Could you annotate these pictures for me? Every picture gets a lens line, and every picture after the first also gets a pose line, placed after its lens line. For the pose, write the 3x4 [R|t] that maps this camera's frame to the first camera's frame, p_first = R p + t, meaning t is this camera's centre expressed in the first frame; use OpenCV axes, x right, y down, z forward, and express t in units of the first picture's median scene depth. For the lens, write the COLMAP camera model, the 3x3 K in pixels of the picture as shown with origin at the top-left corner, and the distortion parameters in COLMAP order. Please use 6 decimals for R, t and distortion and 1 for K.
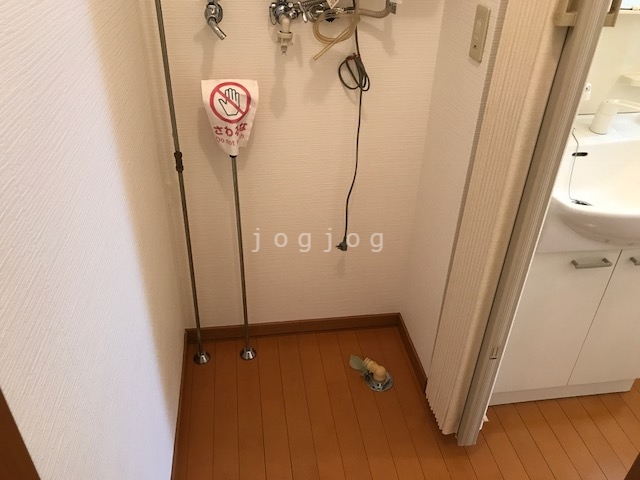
lens RADIAL K [[531.5, 0, 320.7], [0, 531.5, 242.4], [0, 0, 1]] dist [0.020477, -0.029571]
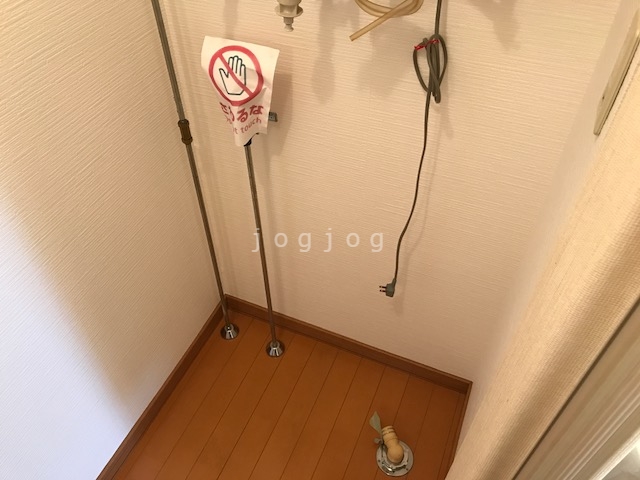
lens RADIAL K [[531.5, 0, 318.9], [0, 531.5, 236.5], [0, 0, 1]] dist [0.020477, -0.029571]
pose [[0.850953, 0.348850, -0.392660, 0.267261], [-0.258088, 0.928818, 0.265871, -0.277067], [0.457459, -0.124903, 0.880415, 0.403558]]
